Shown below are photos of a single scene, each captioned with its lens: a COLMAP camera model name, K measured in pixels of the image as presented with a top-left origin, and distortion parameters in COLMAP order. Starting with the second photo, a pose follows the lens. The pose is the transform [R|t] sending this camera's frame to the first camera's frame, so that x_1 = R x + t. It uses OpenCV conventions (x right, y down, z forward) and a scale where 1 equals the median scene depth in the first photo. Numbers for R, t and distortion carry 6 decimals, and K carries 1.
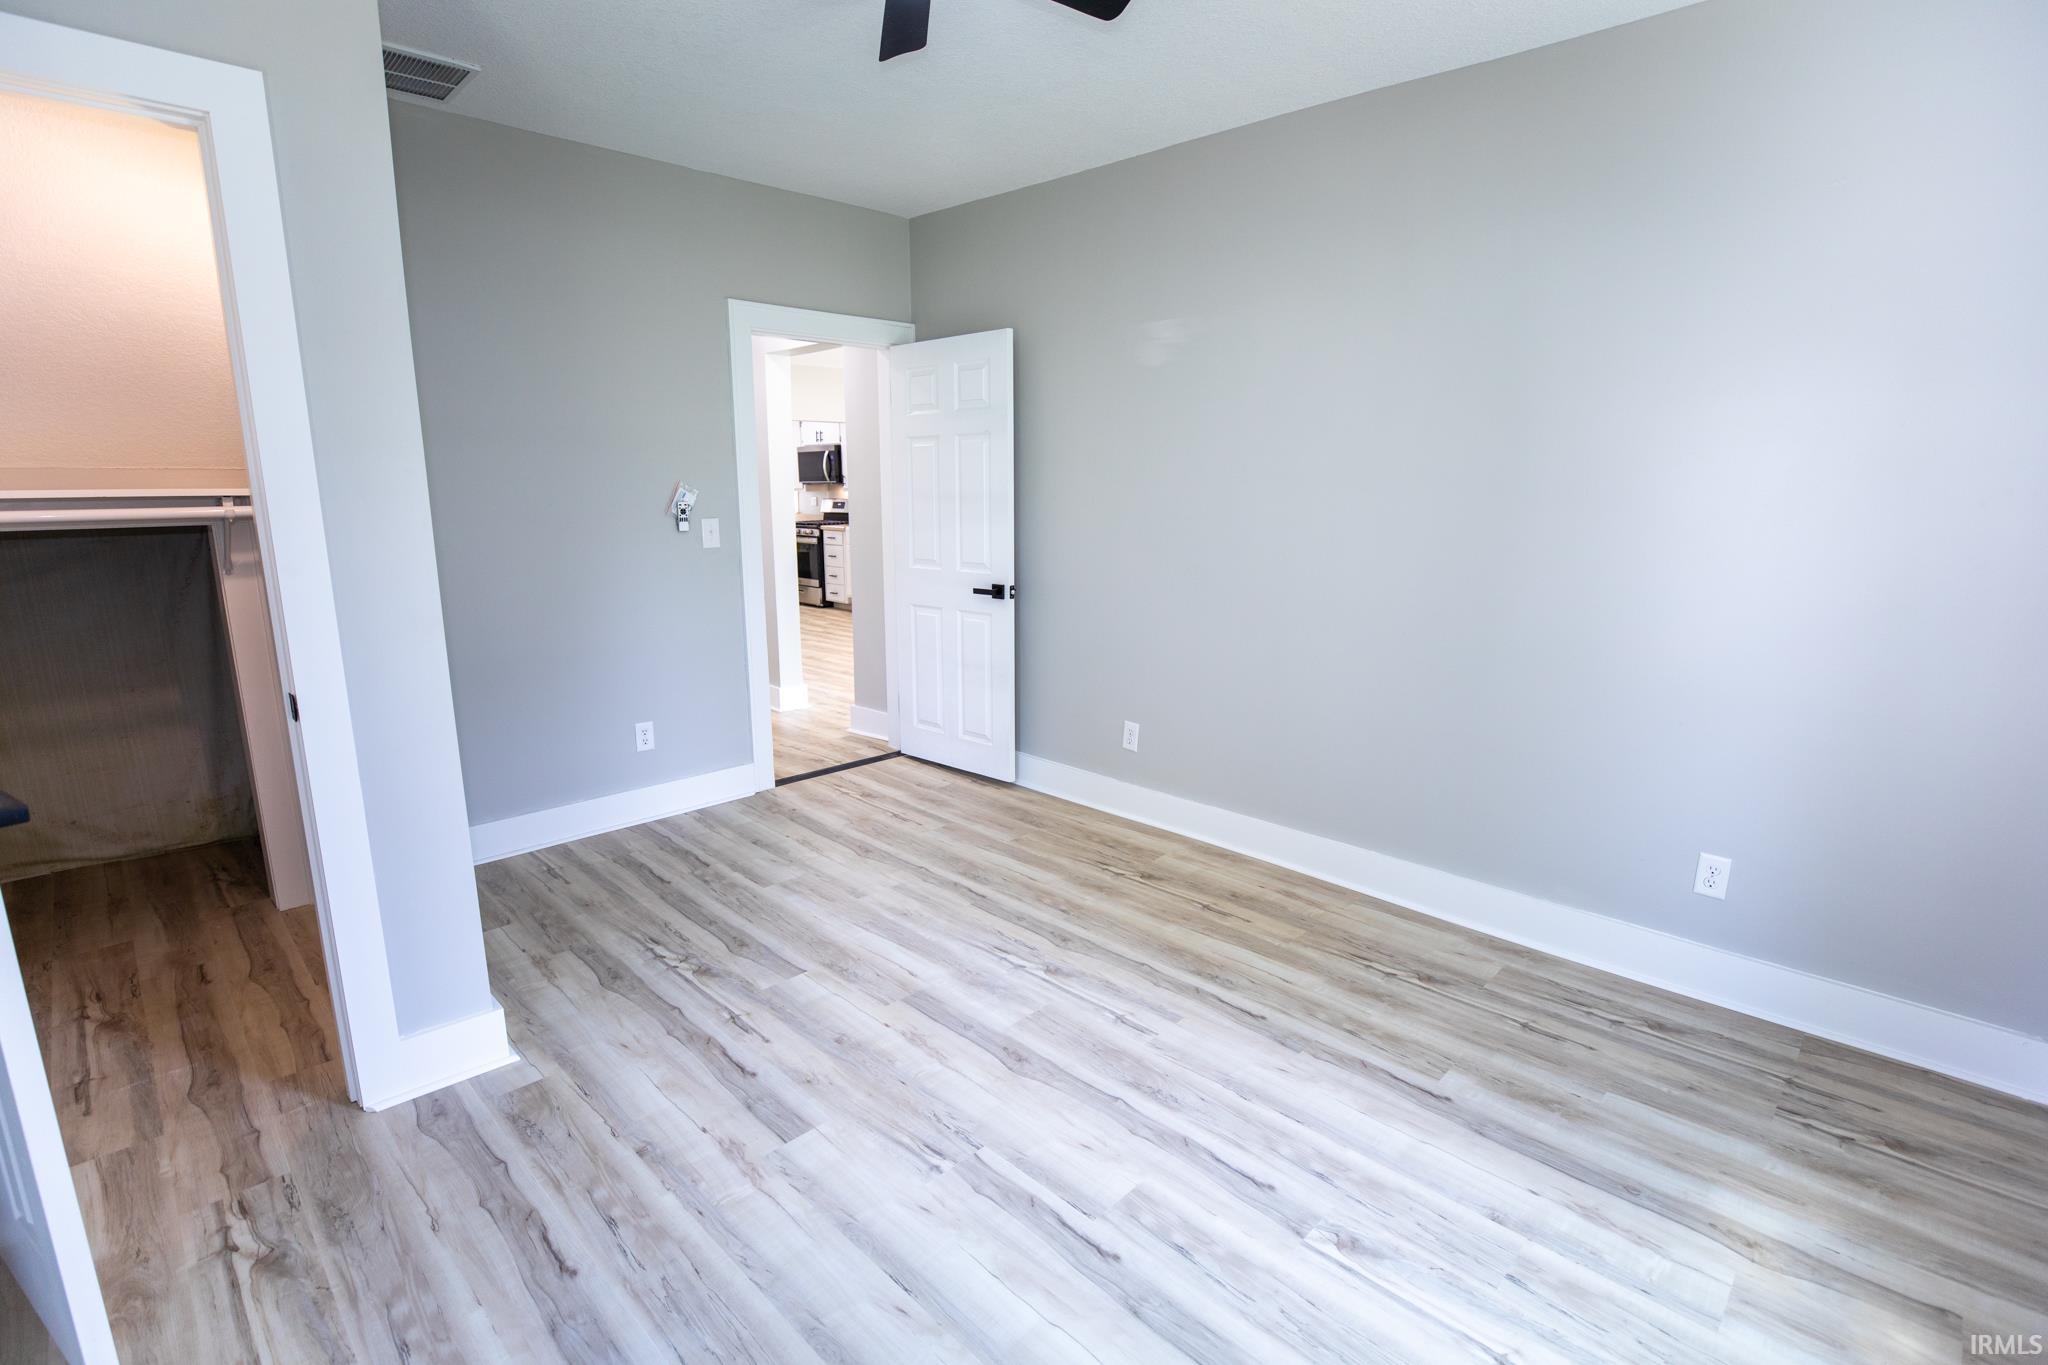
lens RADIAL K [[964.8, 0, 1023.1], [0, 964.8, 679.5], [0, 0, 1]] dist [0.001553, 0.001296]
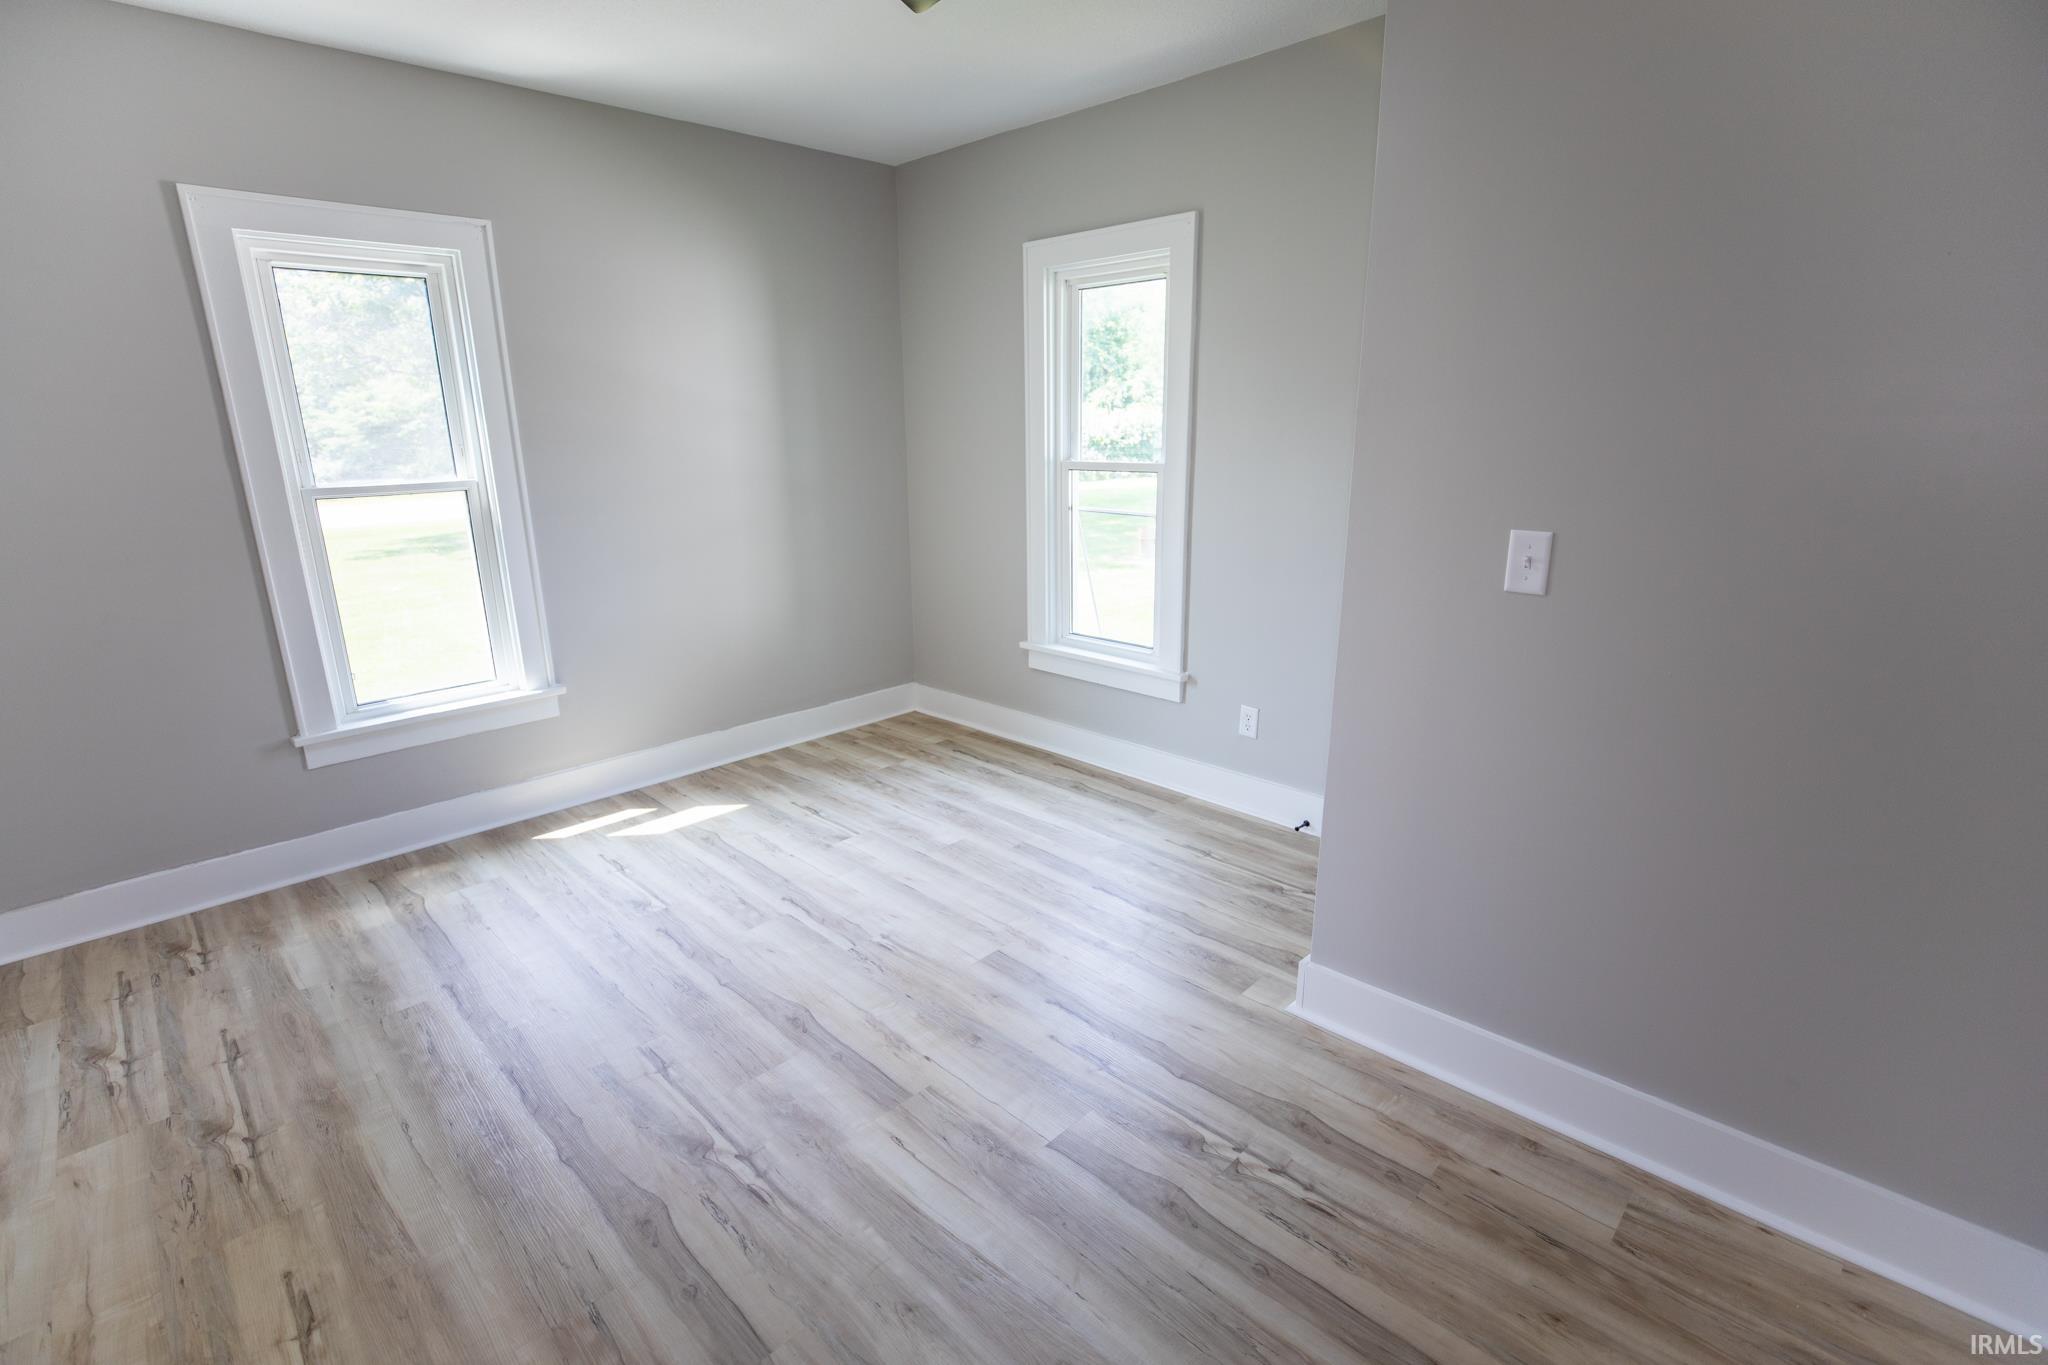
lens RADIAL K [[964.8, 0, 1023.4], [0, 964.8, 683.2], [0, 0, 1]] dist [0.001553, 0.001296]
pose [[-0.999748, 0.021019, 0.007928, -0.269635], [0.022315, 0.888458, 0.458415, -0.397562], [0.002592, 0.458476, -0.888703, 1.803841]]
